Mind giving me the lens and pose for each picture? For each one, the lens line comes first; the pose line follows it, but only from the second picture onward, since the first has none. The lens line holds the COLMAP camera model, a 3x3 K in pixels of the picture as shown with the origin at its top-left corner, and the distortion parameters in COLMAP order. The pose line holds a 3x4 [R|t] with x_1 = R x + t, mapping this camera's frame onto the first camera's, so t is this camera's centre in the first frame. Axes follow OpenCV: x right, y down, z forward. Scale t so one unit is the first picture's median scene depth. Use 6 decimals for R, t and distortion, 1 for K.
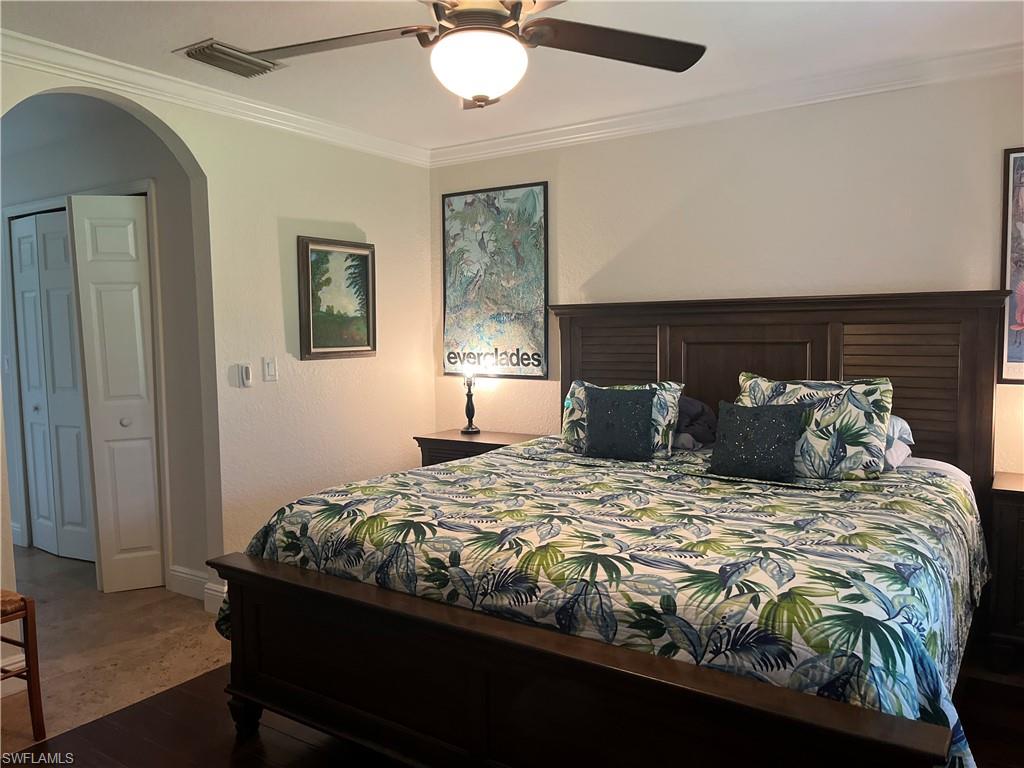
lens RADIAL K [[778.7, 0, 515.2], [0, 778.7, 387.7], [0, 0, 1]] dist [0.079783, -0.114002]
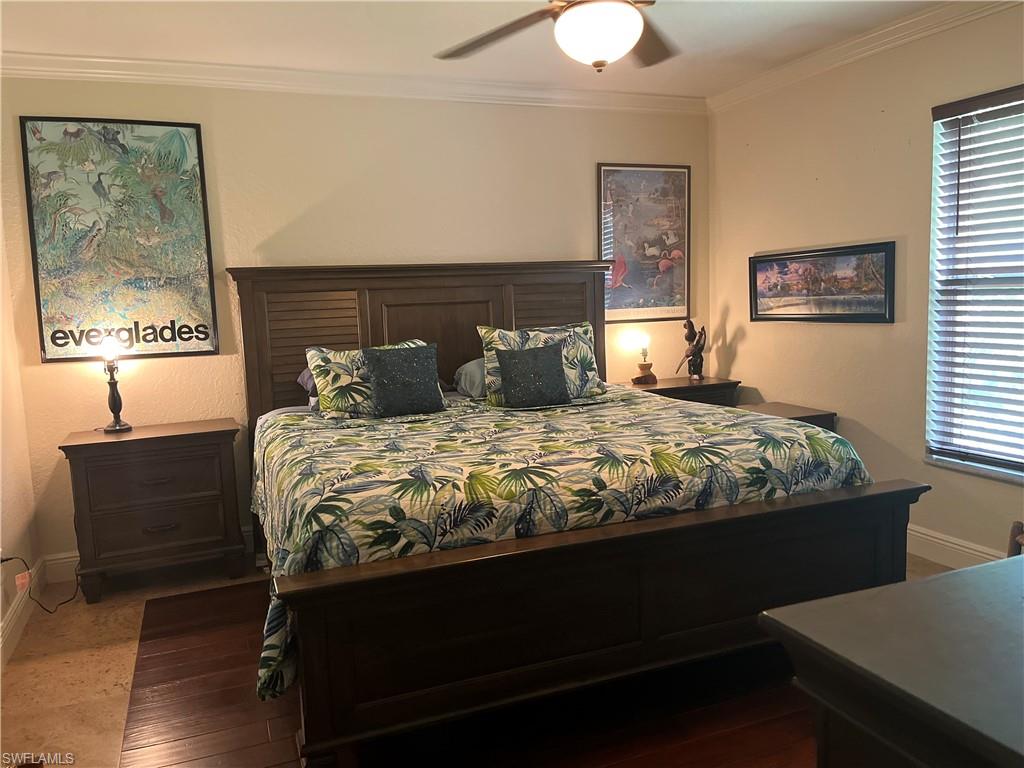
lens RADIAL K [[787.9, 0, 512.0], [0, 787.9, 384.0], [0, 0, 1]] dist [0.091892, -0.123364]
pose [[0.554640, -0.104114, 0.825551, -0.583356], [0.095608, 0.993544, 0.061066, -0.000383], [-0.826579, 0.045060, 0.561013, 0.261674]]
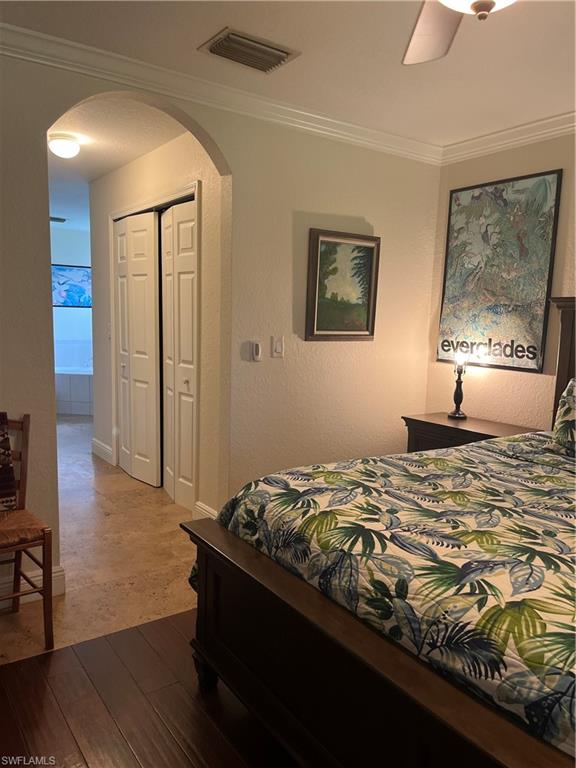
lens RADIAL K [[583.4, 0, 290.9], [0, 583.4, 392.0], [0, 0, 1]] dist [0.079934, -0.112520]
pose [[0.933661, 0.086439, -0.347572, 0.006959], [-0.069503, 0.995719, 0.060927, -0.011560], [0.351351, -0.032728, 0.935672, 0.209196]]
